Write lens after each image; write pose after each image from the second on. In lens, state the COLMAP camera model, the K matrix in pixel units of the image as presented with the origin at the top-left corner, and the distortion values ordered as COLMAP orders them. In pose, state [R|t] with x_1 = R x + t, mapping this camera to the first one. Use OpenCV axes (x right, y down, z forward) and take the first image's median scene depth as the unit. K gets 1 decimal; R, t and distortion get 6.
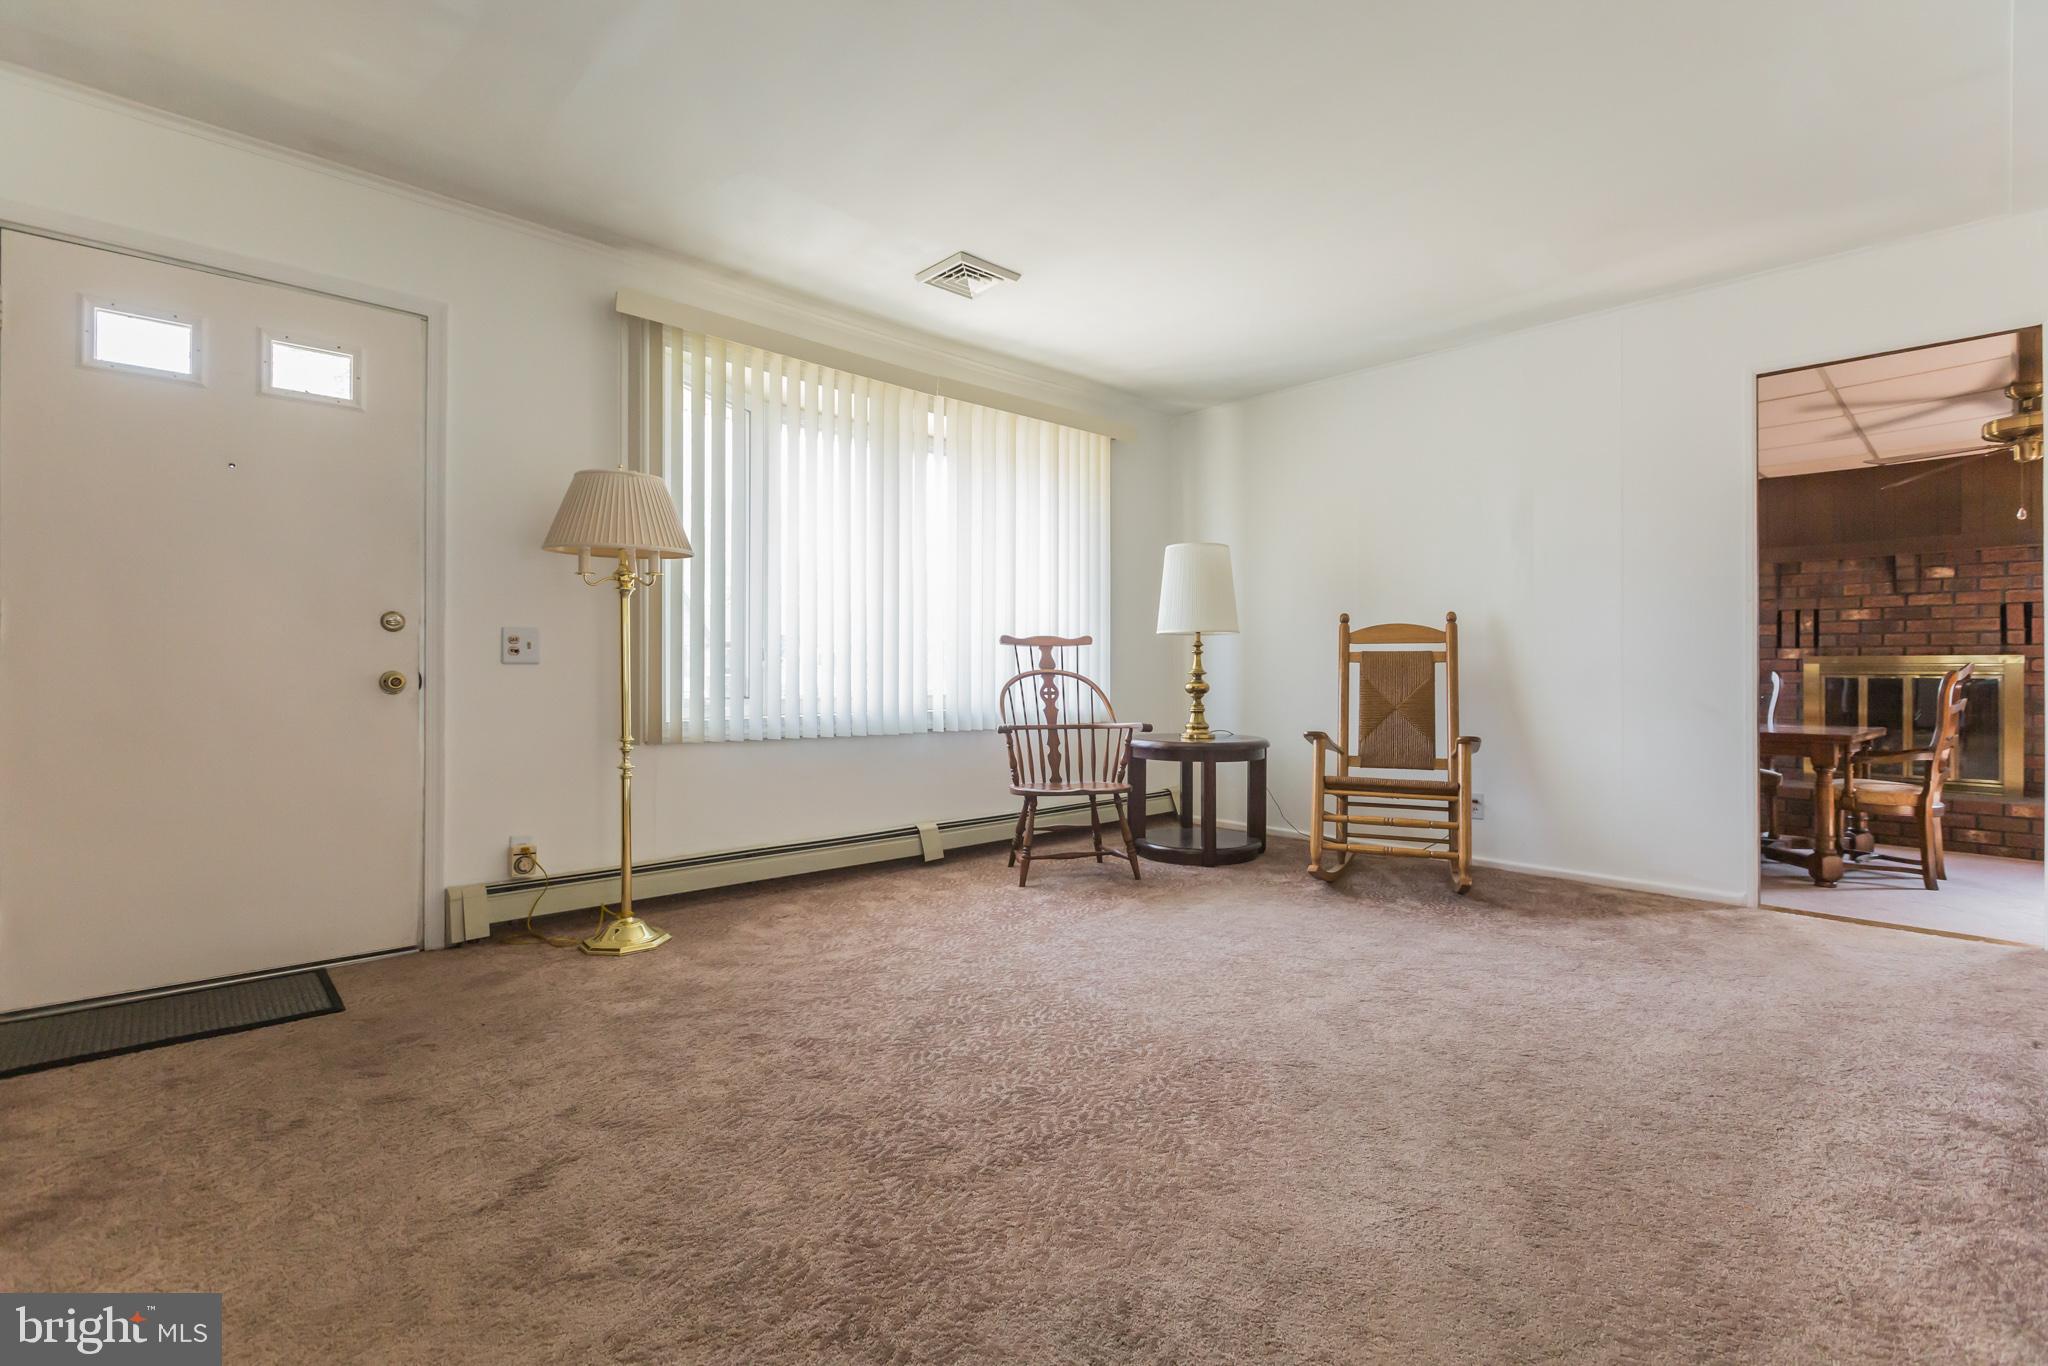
lens RADIAL K [[921.7, 0, 1050.2], [0, 921.7, 654.2], [0, 0, 1]] dist [-0.012277, -0.001634]
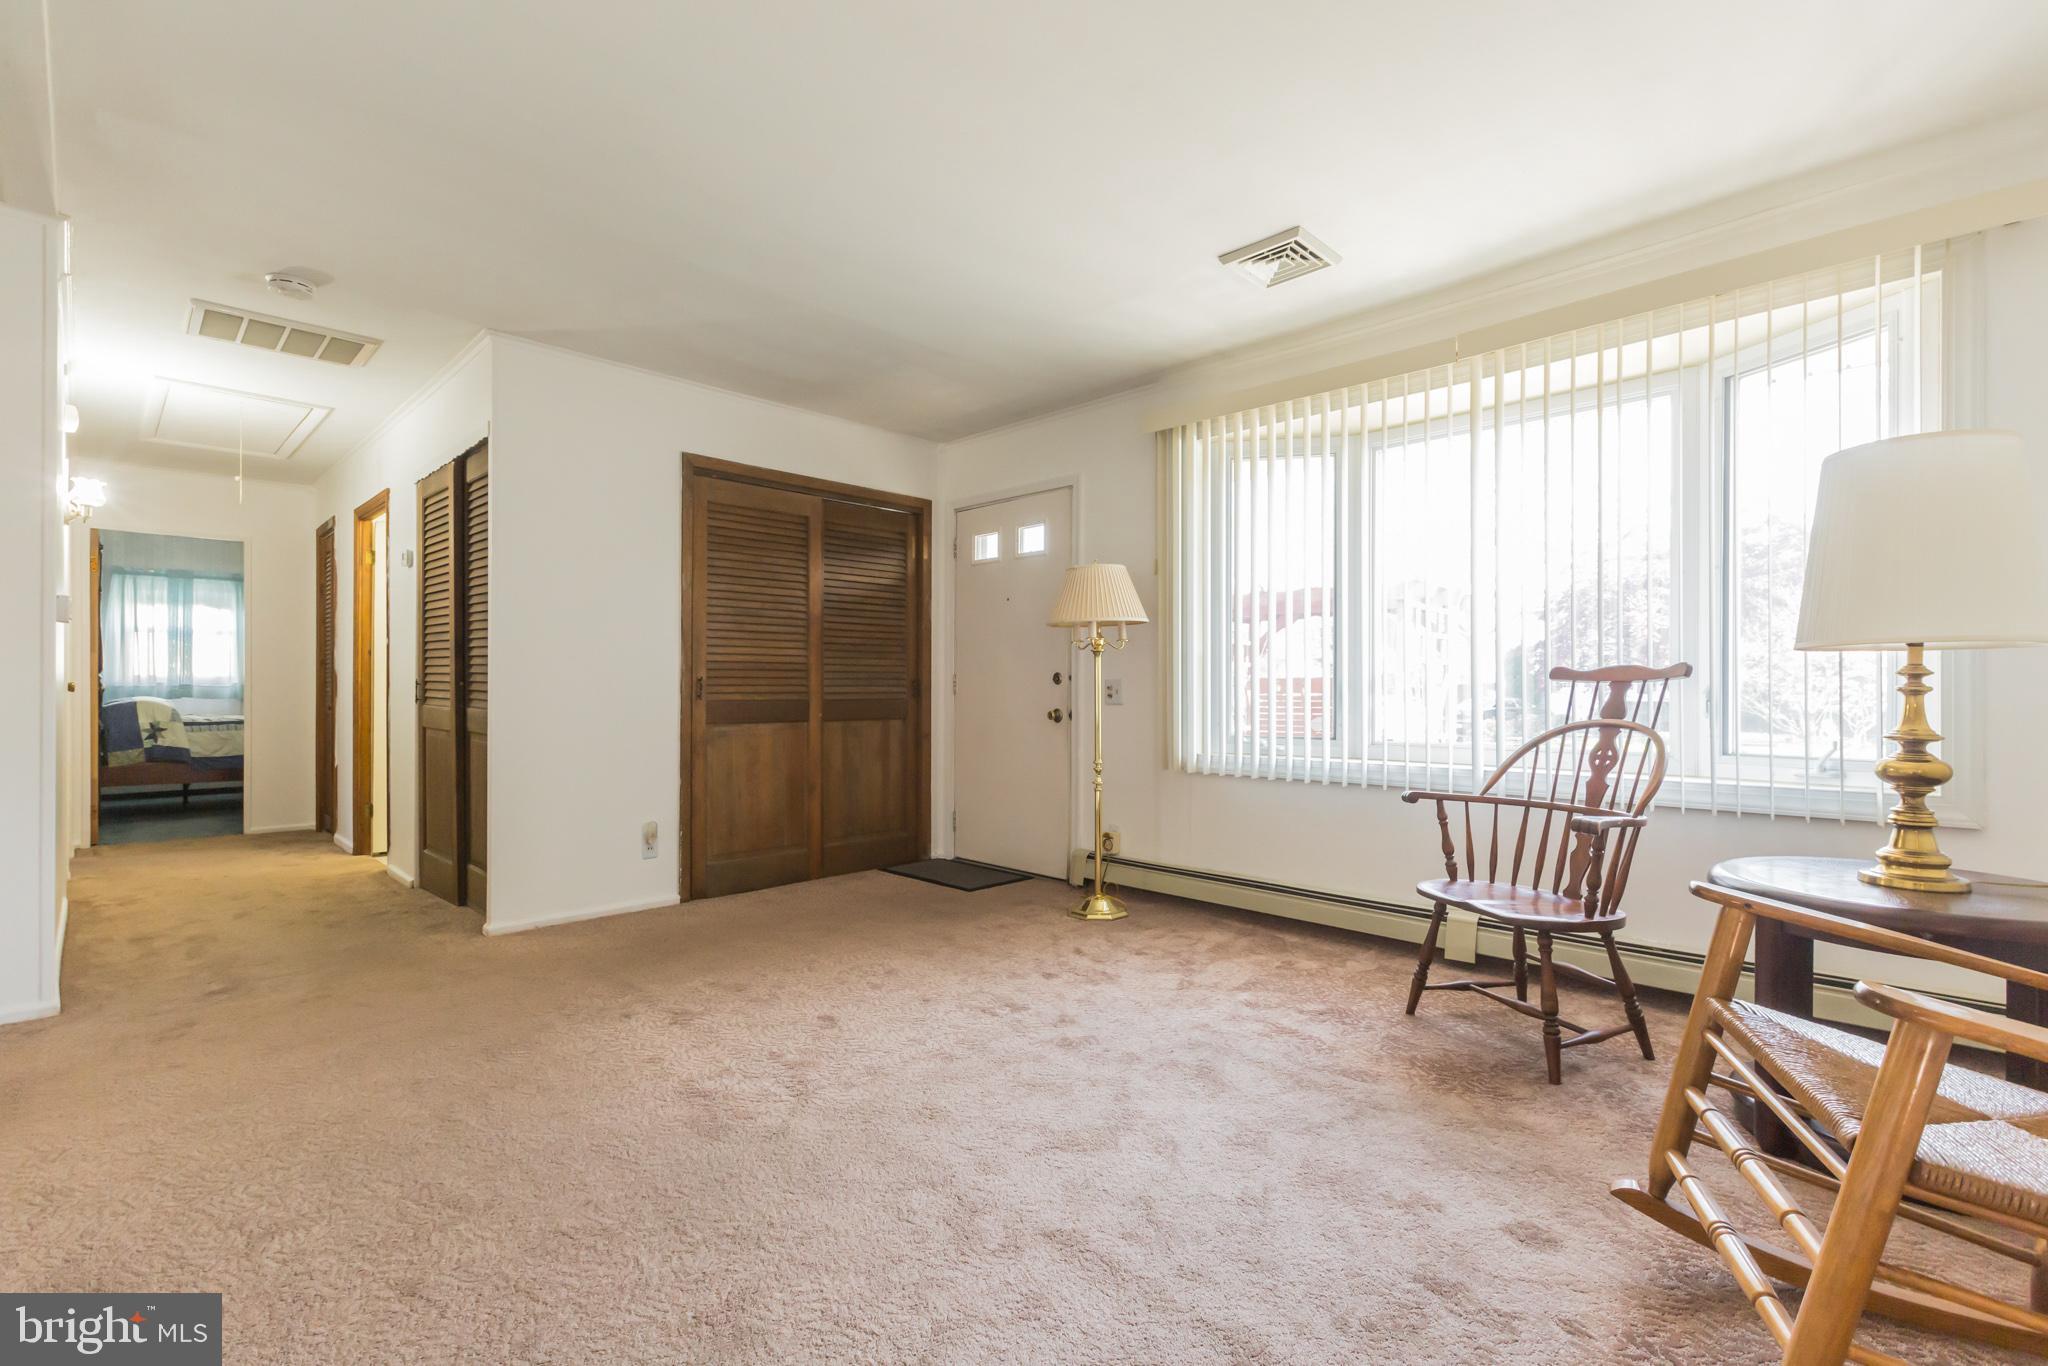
lens RADIAL K [[921.7, 0, 1007.6], [0, 921.7, 683.6], [0, 0, 1]] dist [-0.012277, -0.001634]
pose [[0.002687, -0.010614, -0.999940, 0.608063], [0.013189, 0.999857, -0.010578, -0.006523], [0.999909, -0.013160, 0.002827, 0.583658]]
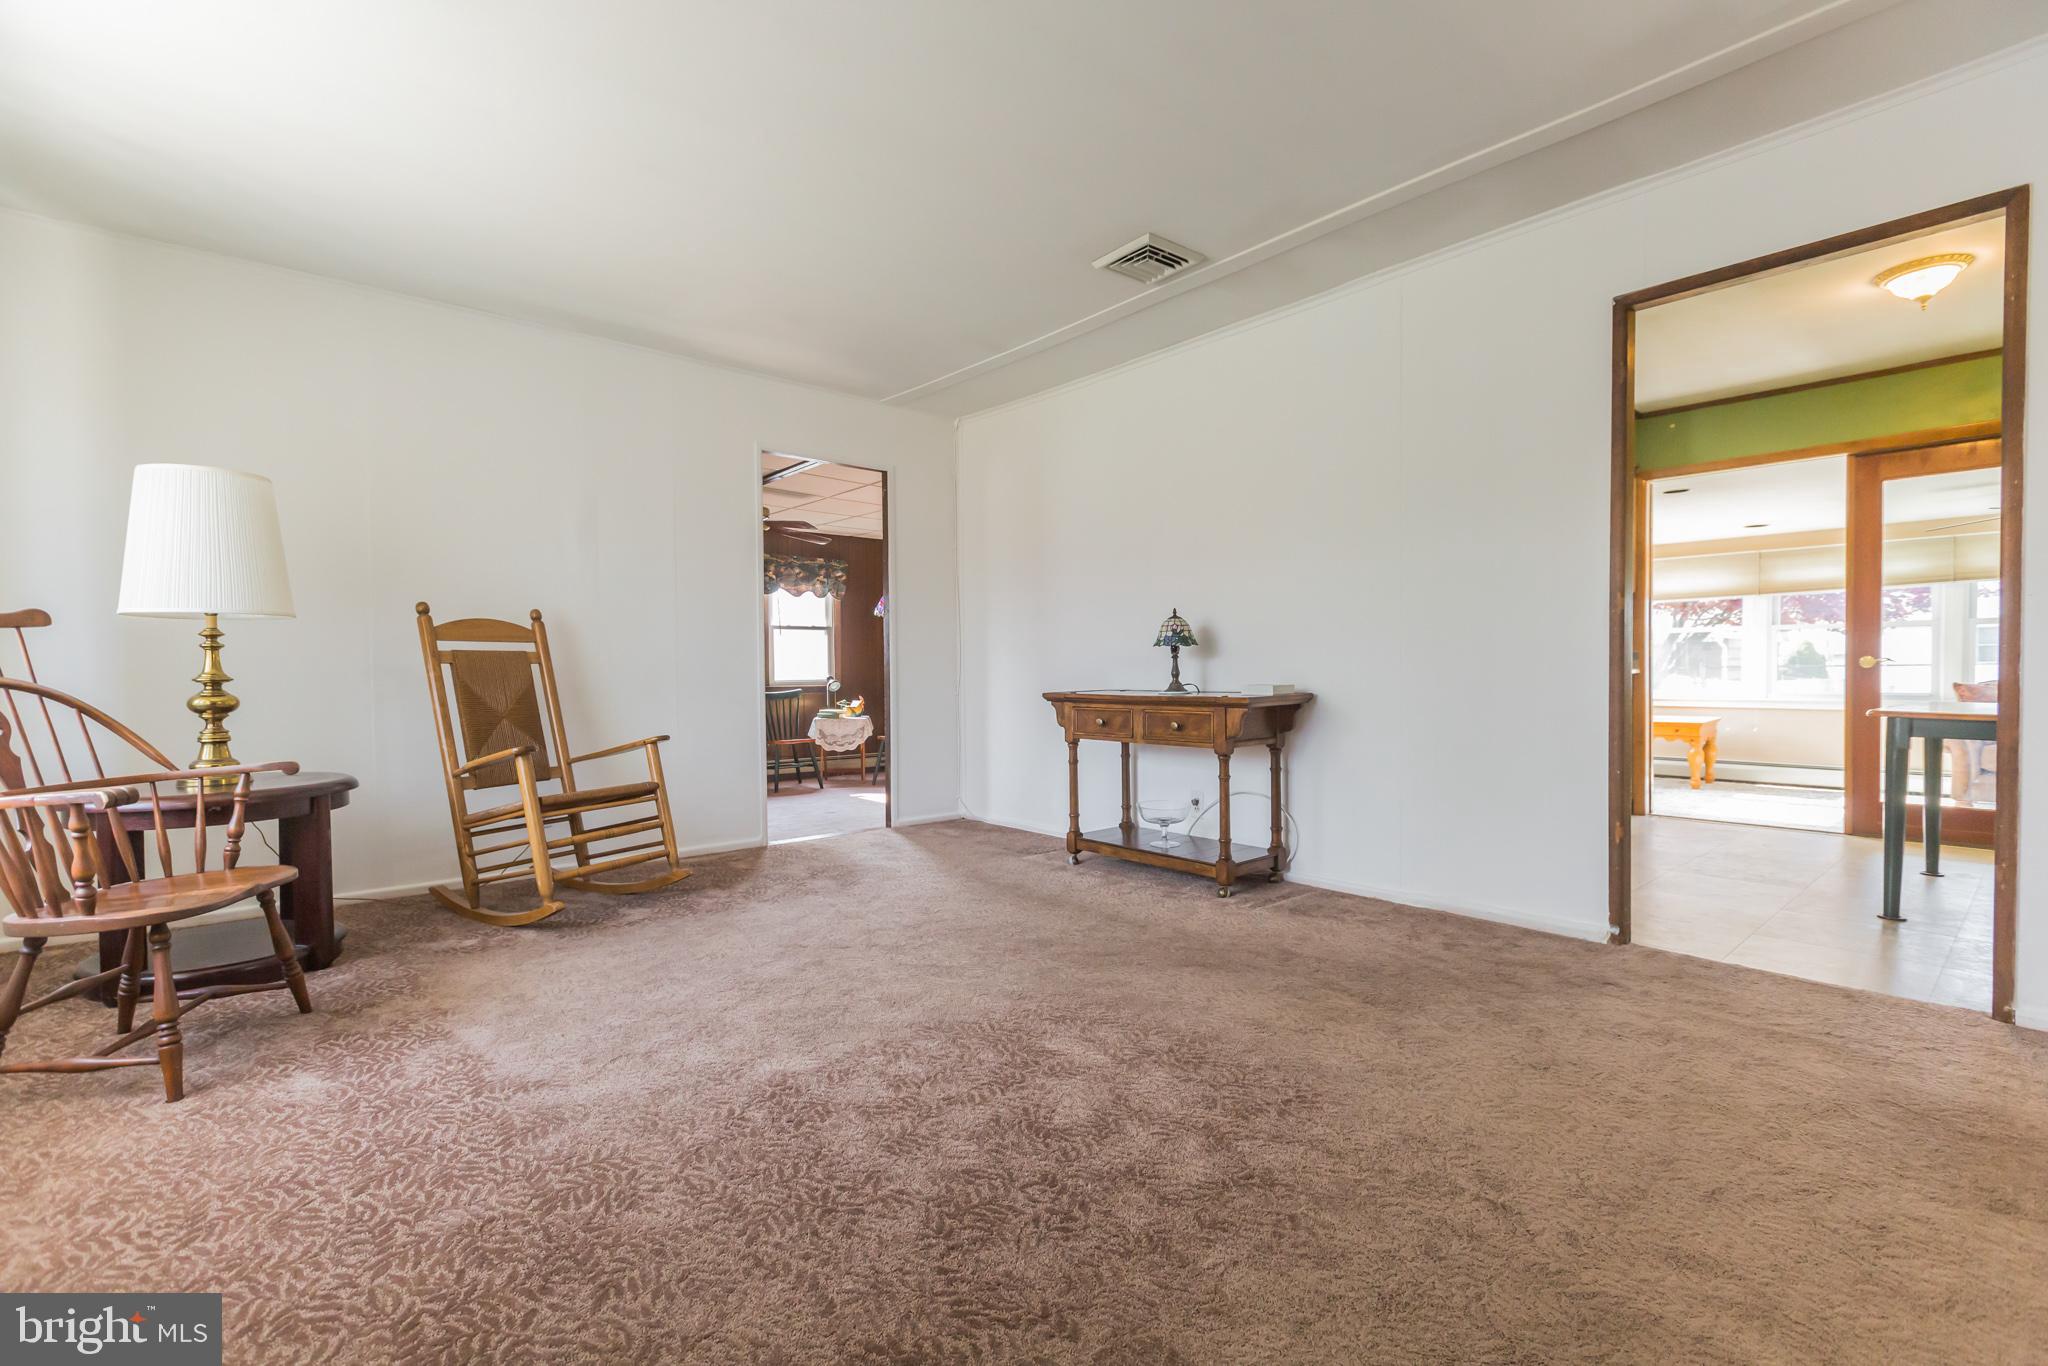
lens RADIAL K [[921.7, 0, 1014.6], [0, 921.7, 686.8], [0, 0, 1]] dist [-0.012277, -0.001634]
pose [[0.055993, -0.022719, 0.998173, -0.436067], [-0.007685, 0.999702, 0.023185, 0.006622], [-0.998402, -0.008969, 0.055802, 0.438538]]
